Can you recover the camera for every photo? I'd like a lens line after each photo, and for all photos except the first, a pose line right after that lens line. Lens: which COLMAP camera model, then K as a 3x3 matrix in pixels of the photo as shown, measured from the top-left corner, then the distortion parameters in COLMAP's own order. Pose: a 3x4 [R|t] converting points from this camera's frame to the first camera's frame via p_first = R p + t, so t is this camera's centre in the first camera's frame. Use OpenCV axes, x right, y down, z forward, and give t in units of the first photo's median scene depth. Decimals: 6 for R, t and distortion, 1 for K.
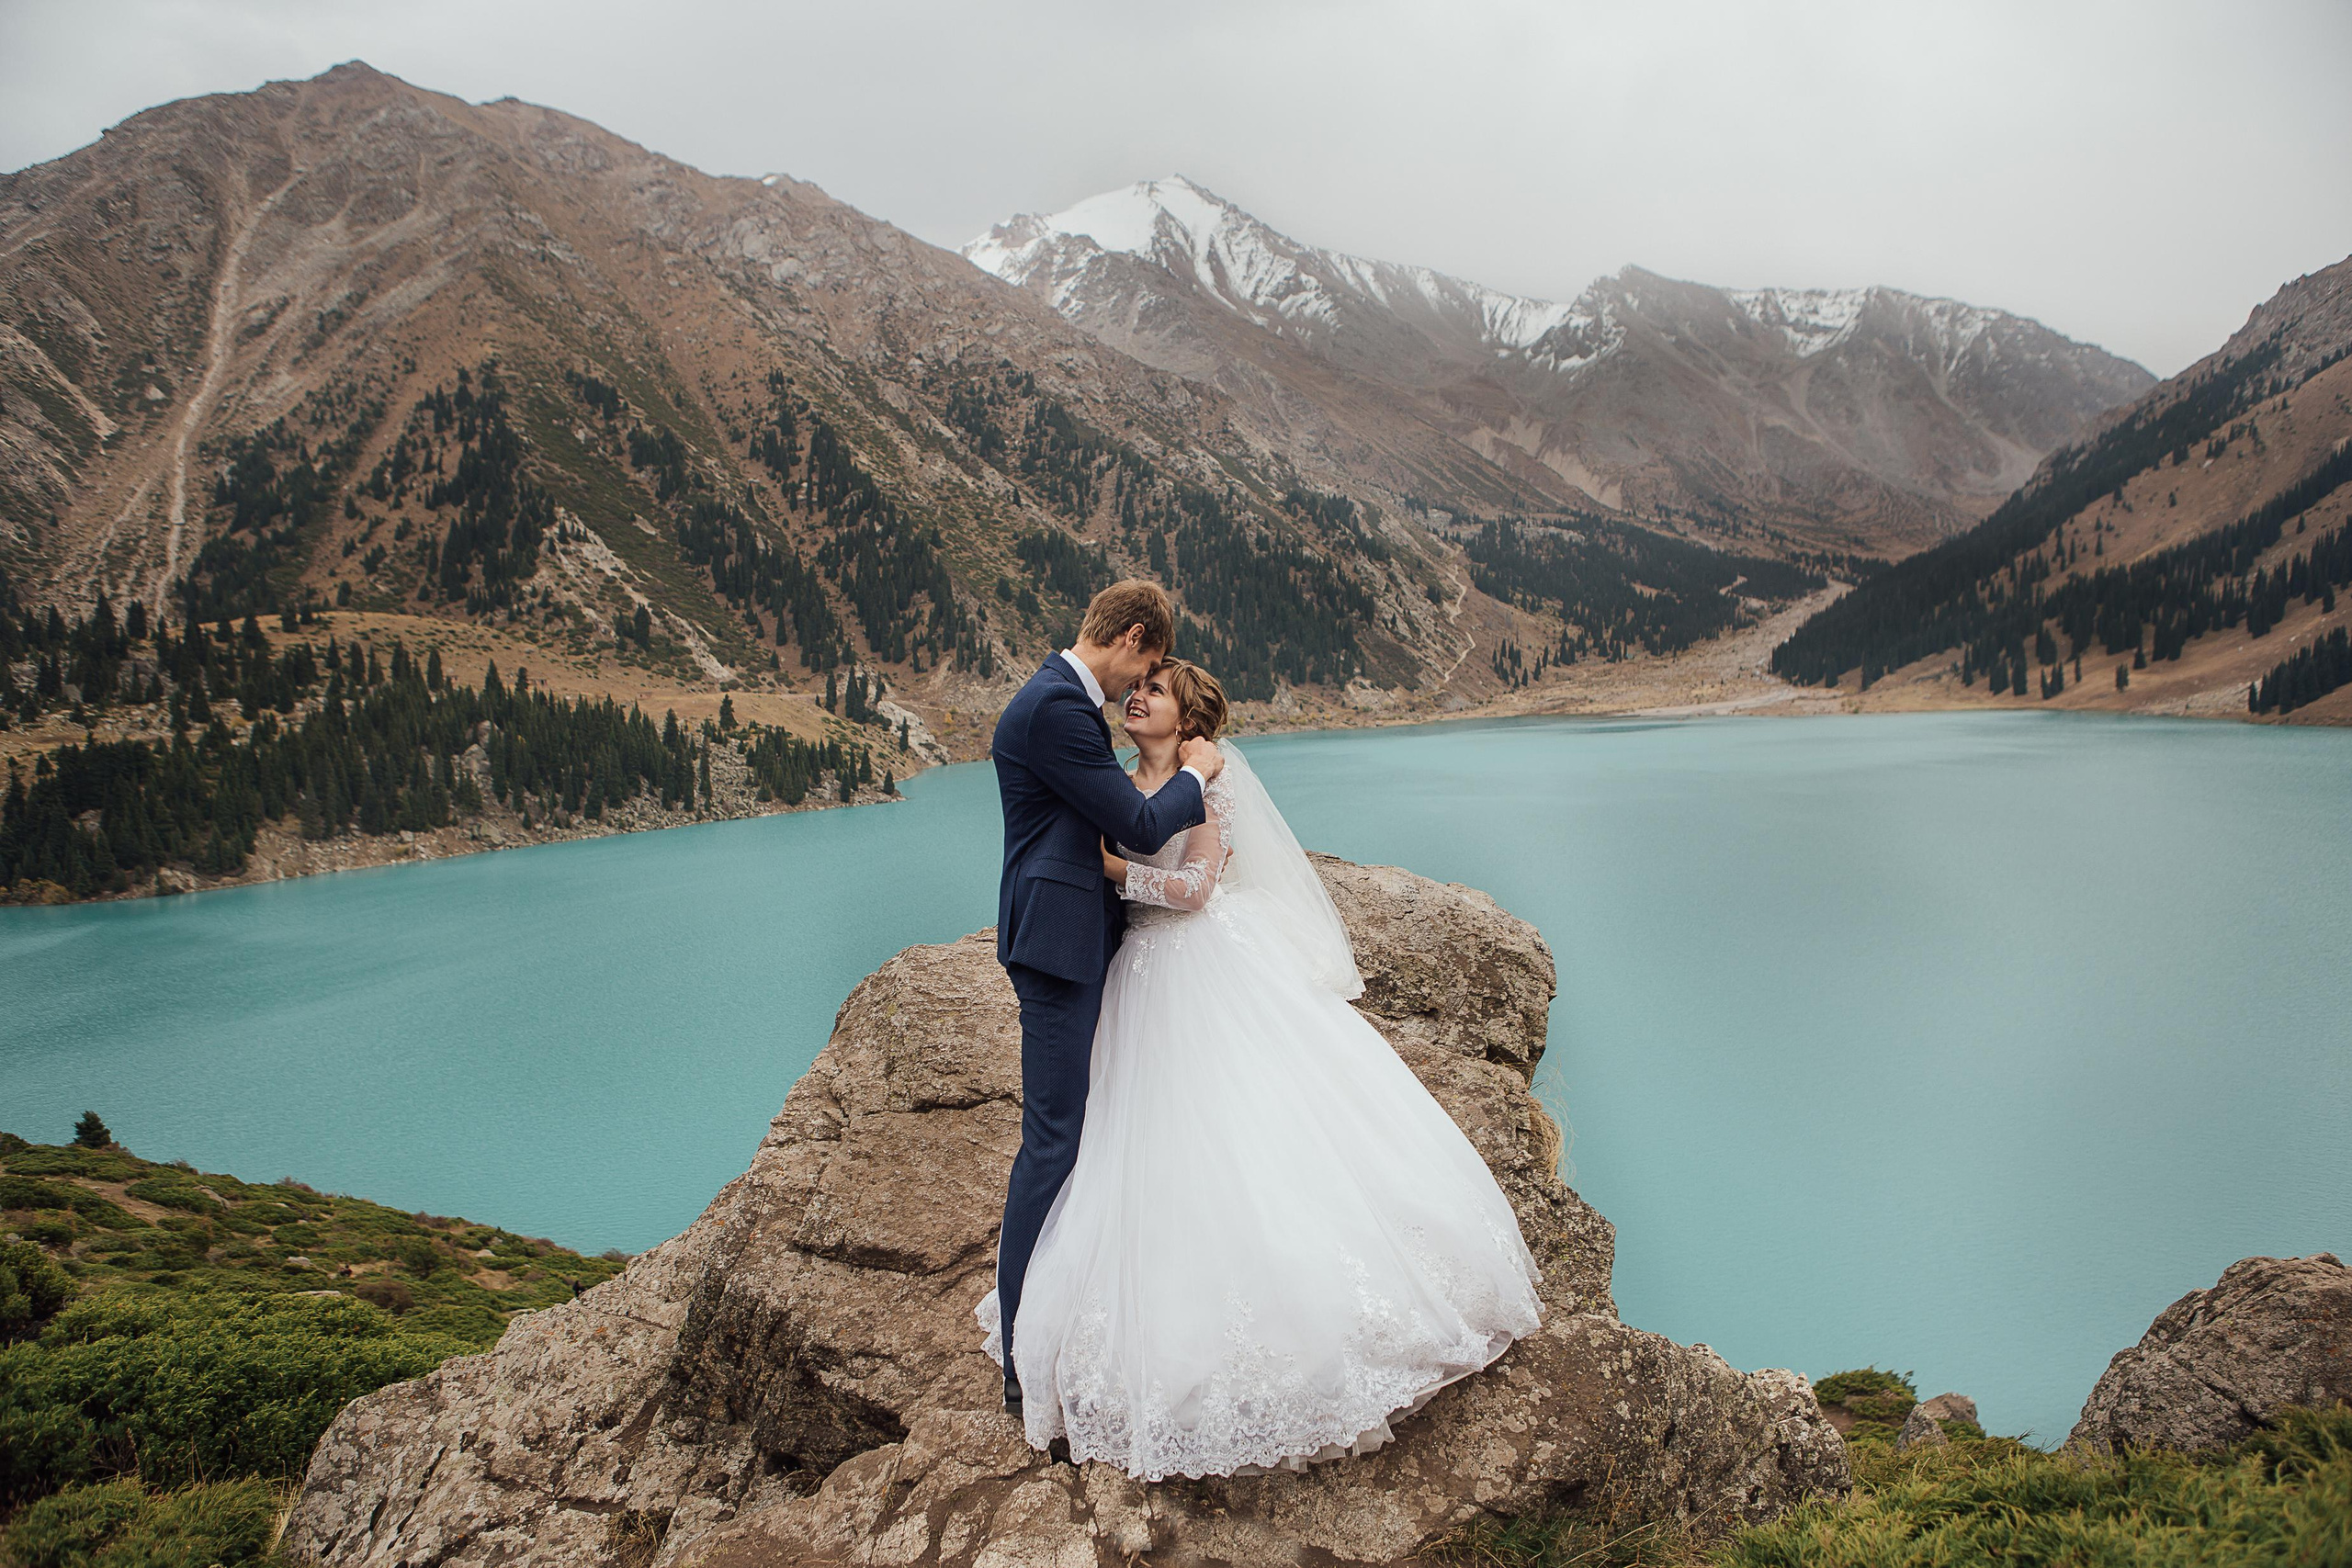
lens RADIAL K [[1716.5, 0, 1141.3], [0, 1716.5, 774.5], [0, 0, 1]] dist [-0.104199, 0.080793]
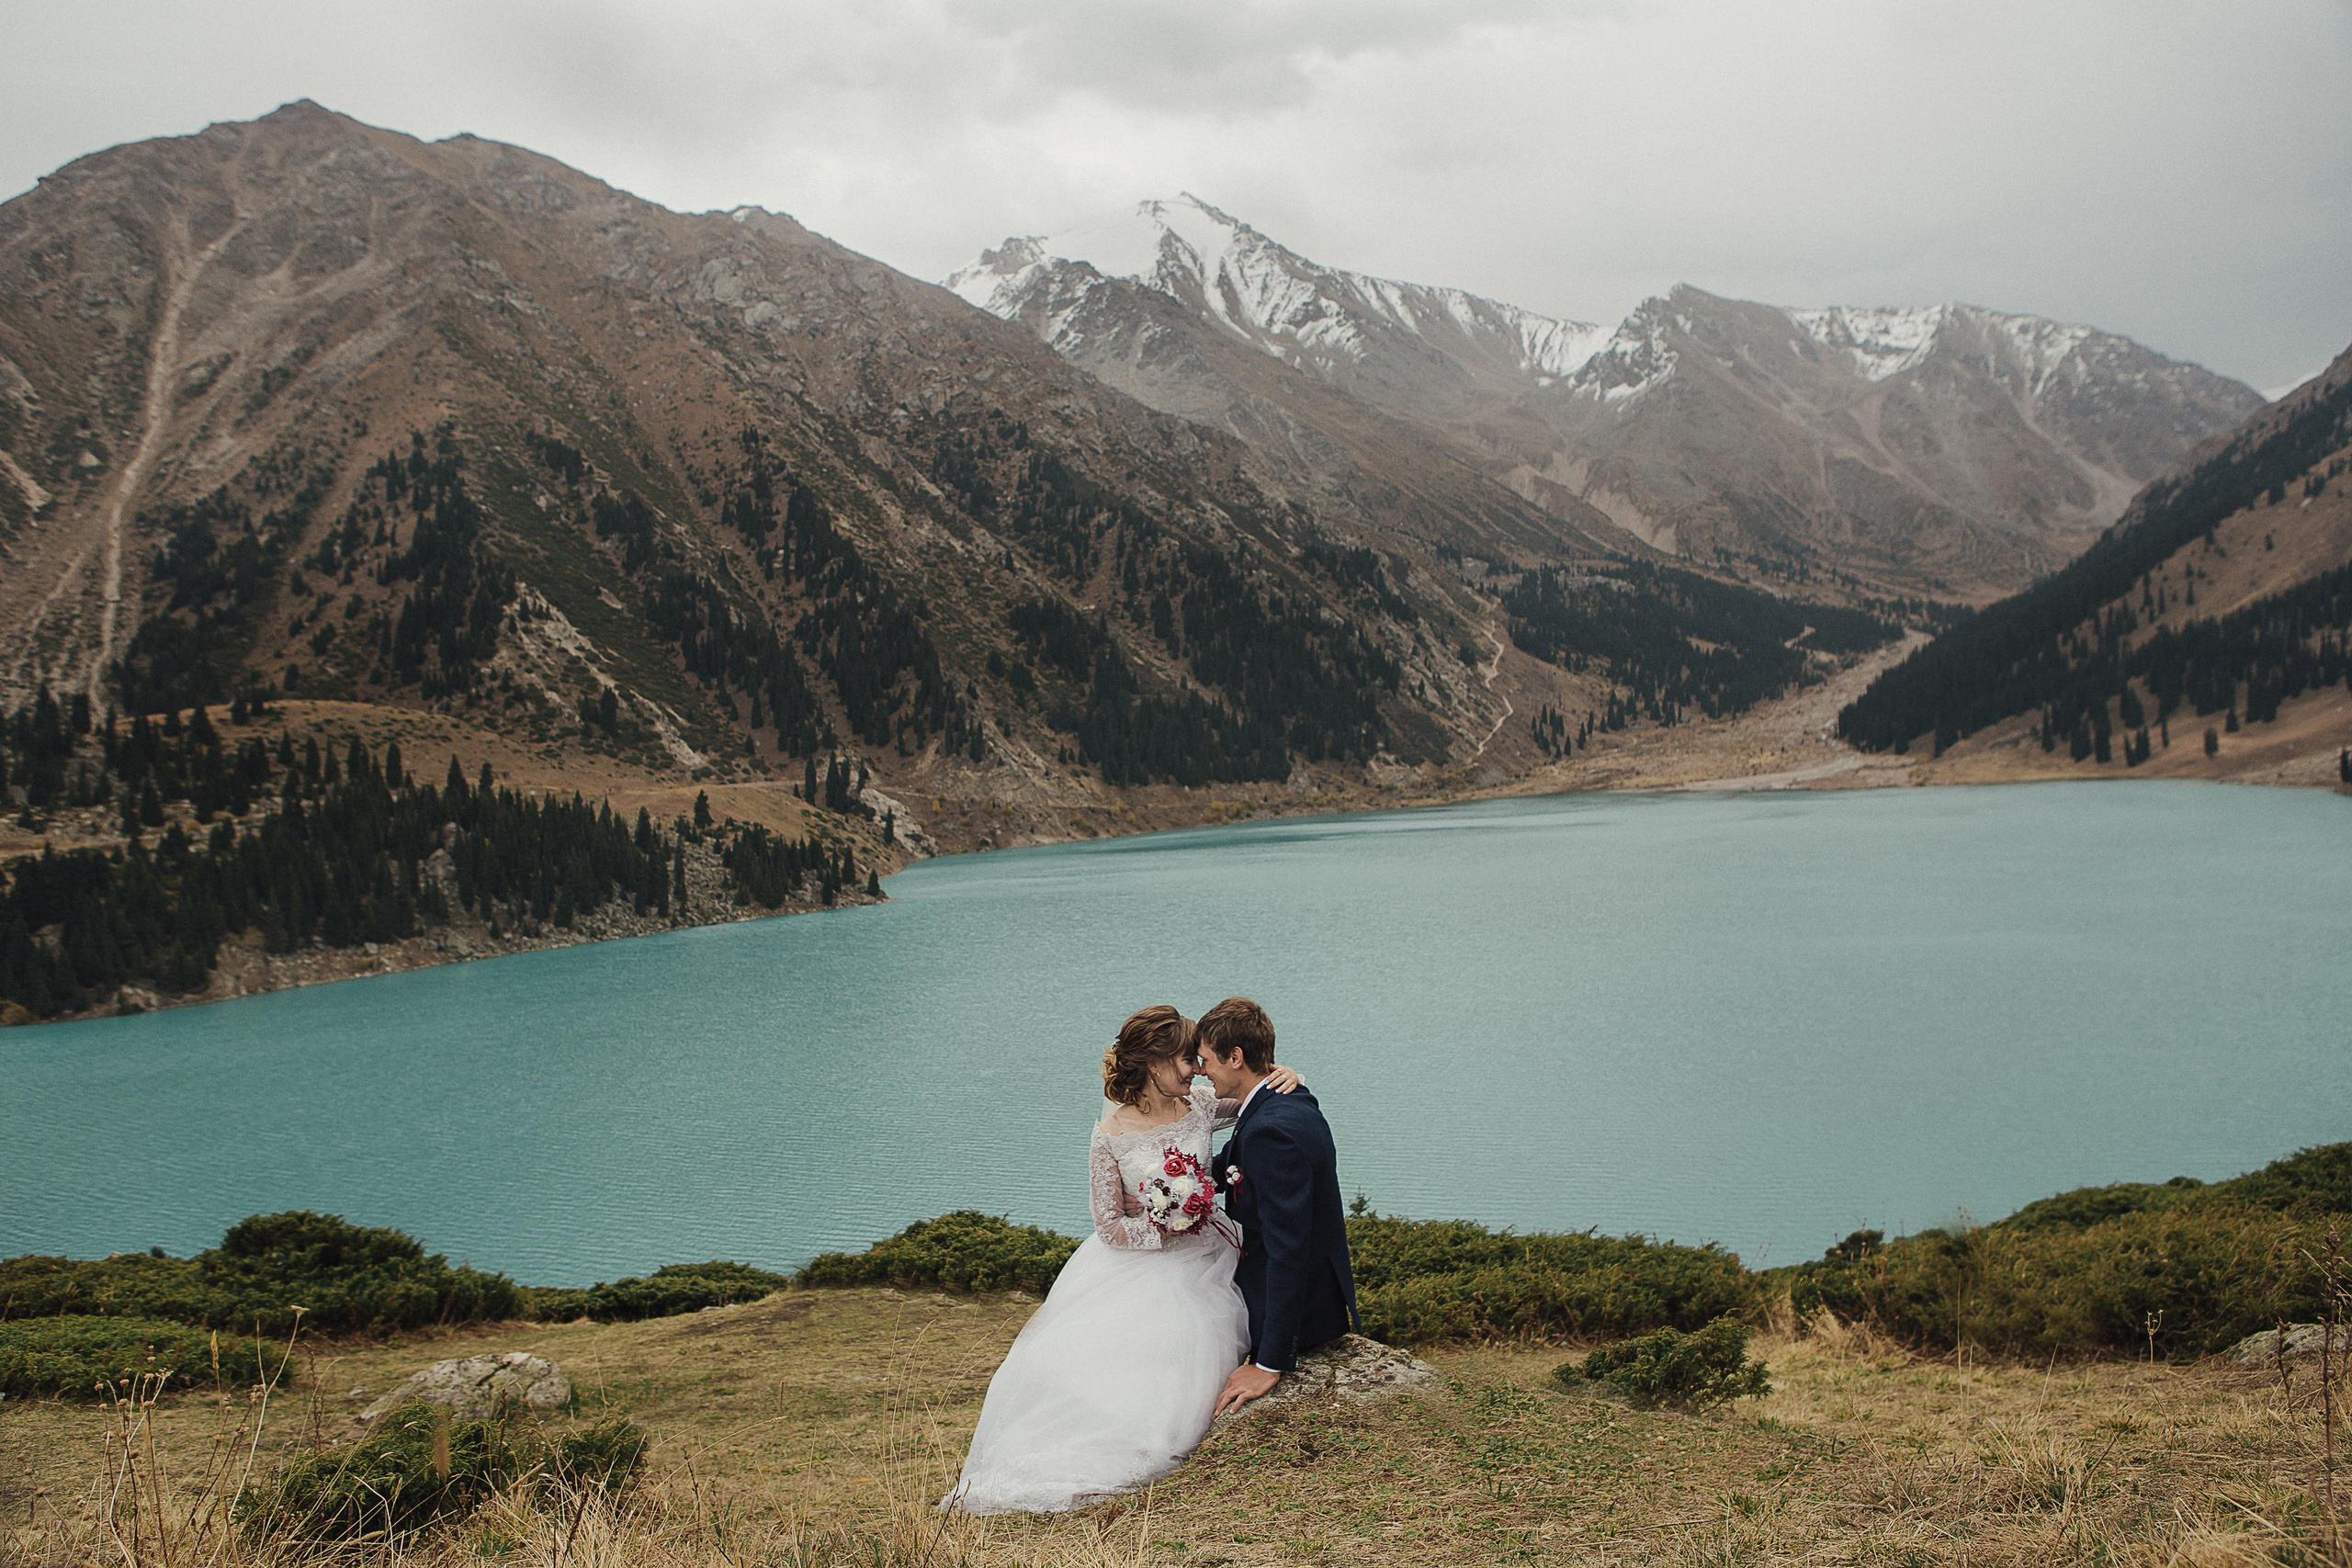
lens RADIAL K [[1794.2, 0, 1159.5], [0, 1794.2, 722.1], [0, 0, 1]] dist [-0.108134, 0.086165]
pose [[0.999920, -0.006080, 0.011102, -0.003901], [0.007012, 0.996274, -0.085961, 0.011471], [-0.010538, 0.086032, 0.996237, 0.057315]]
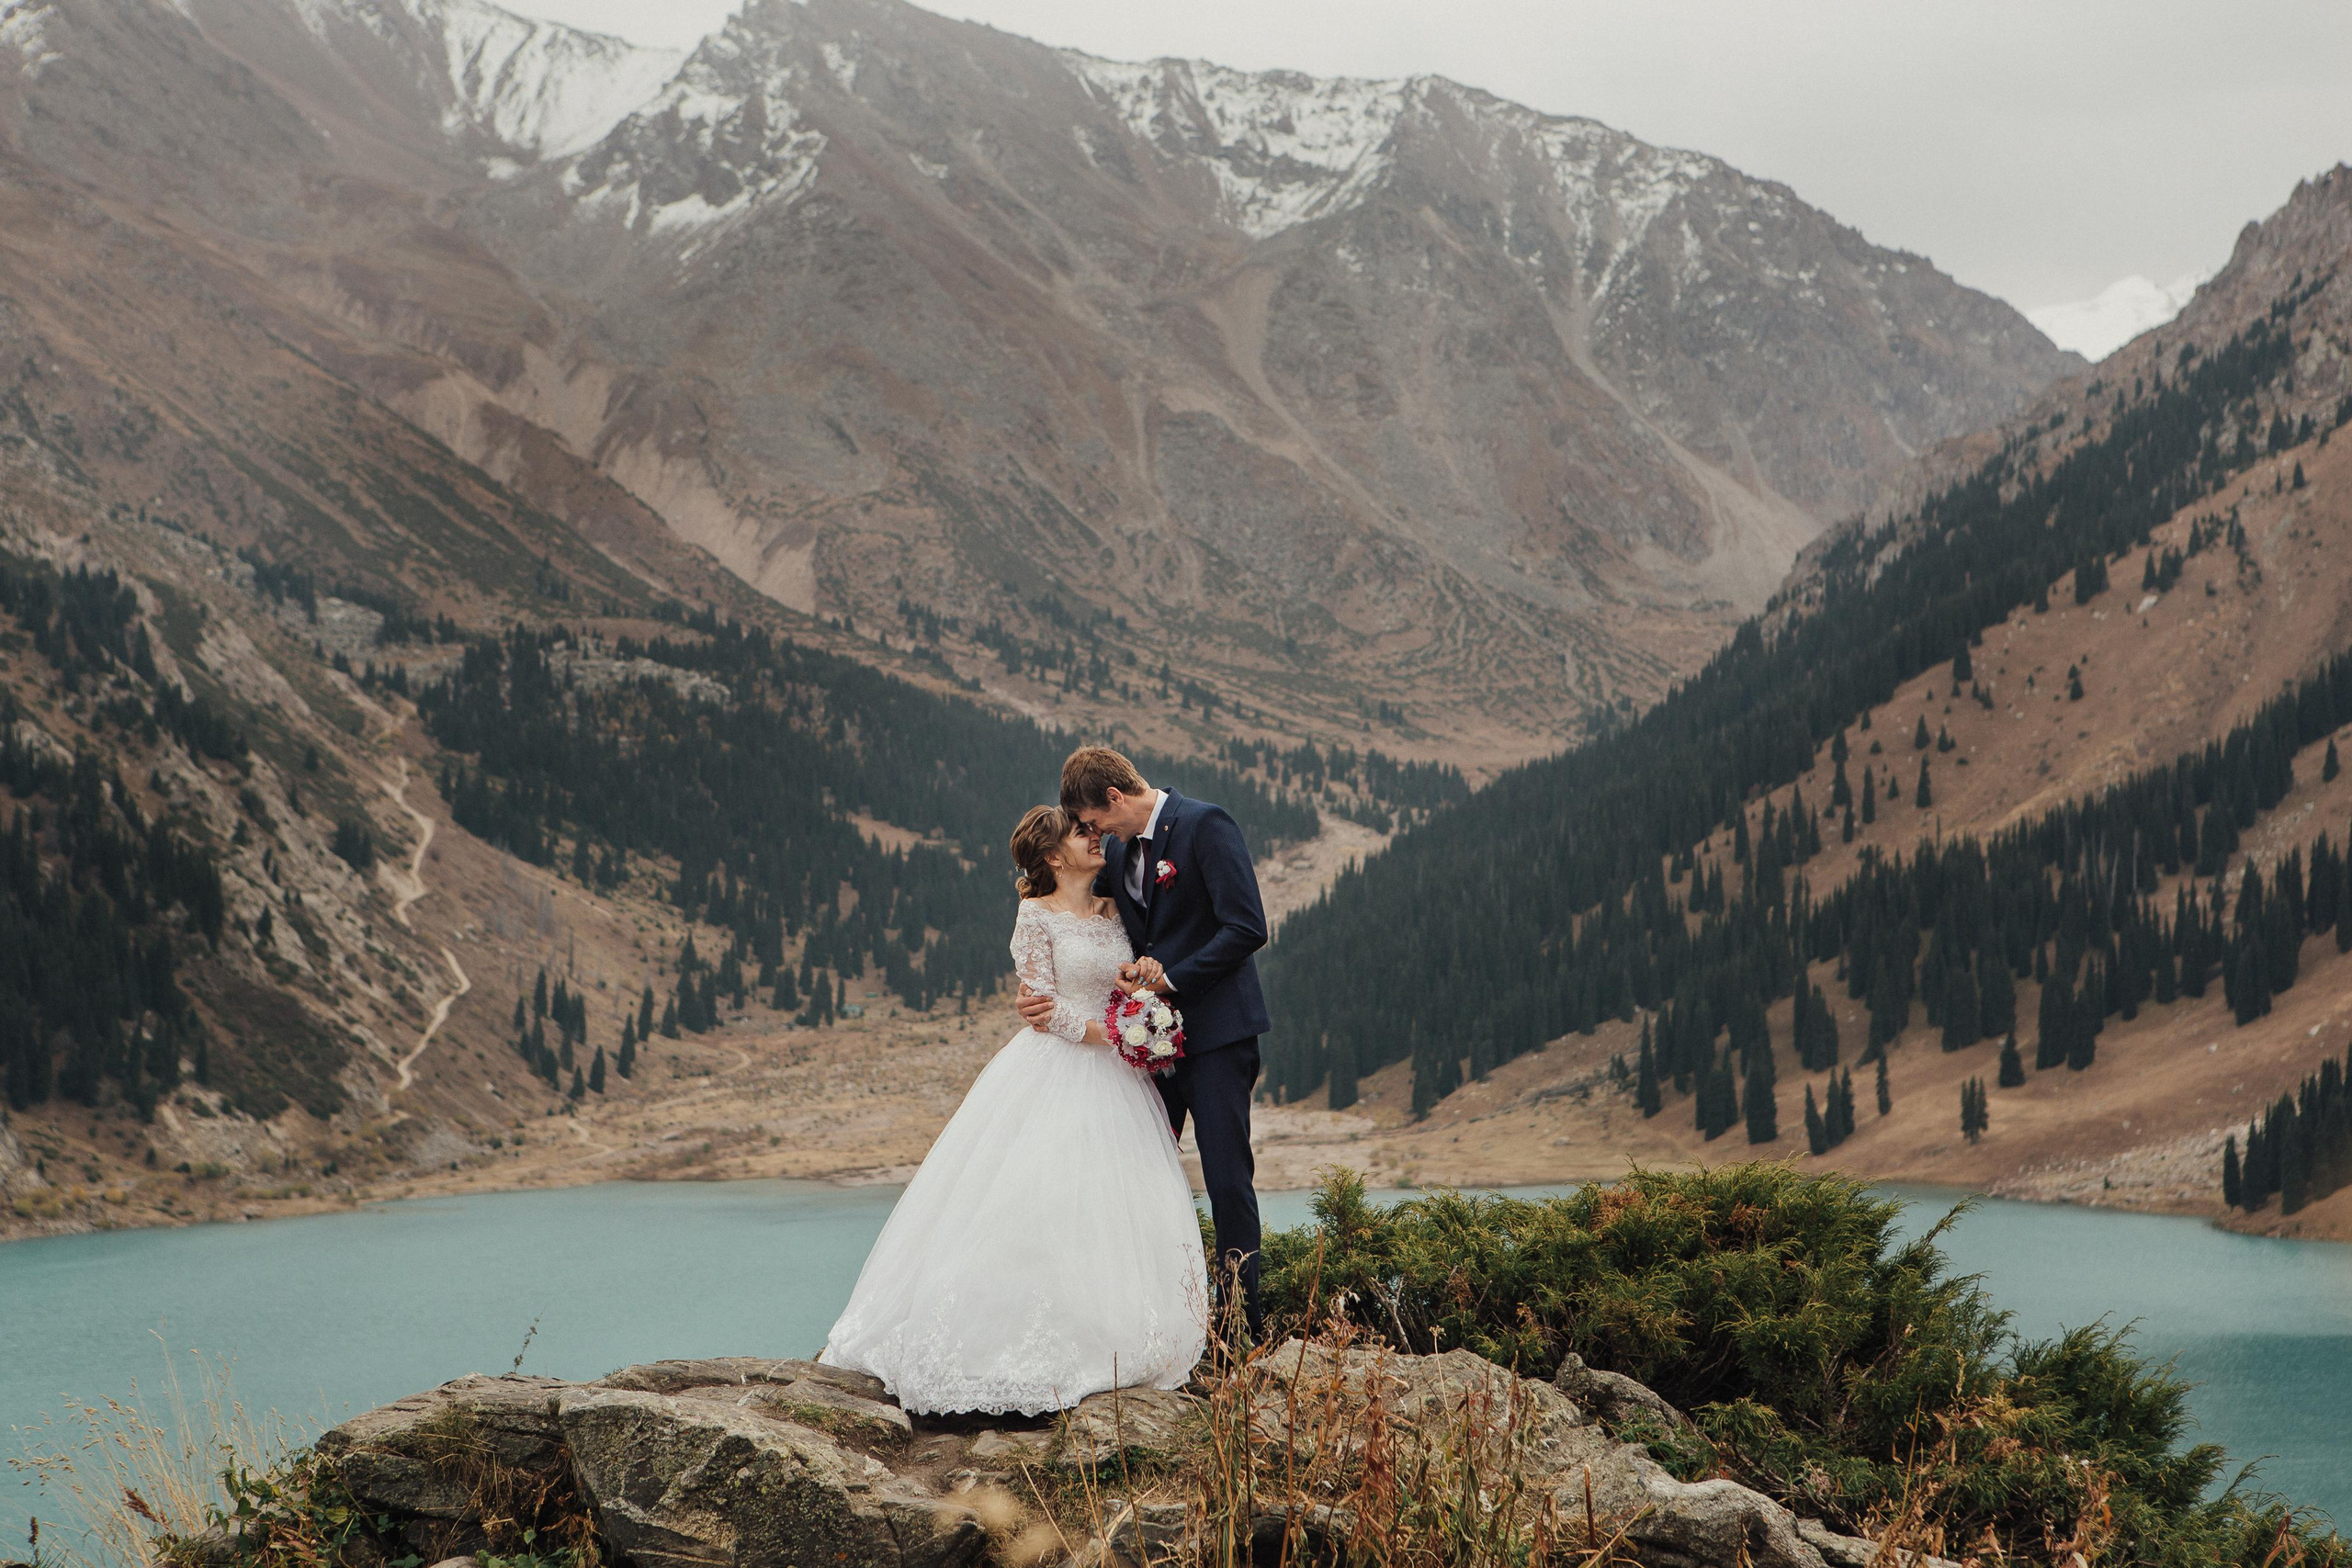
lens RADIAL K [[3788.3, 0, 1263.6], [0, 3788.3, 838.2], [0, 0, 1]] dist [0.128891, 0.000000]
pose [[0.937712, 0.044987, 0.344489, 0.070761], [0.006101, 0.989296, -0.145797, 0.020136], [-0.347360, 0.138818, 0.927400, 0.142429]]
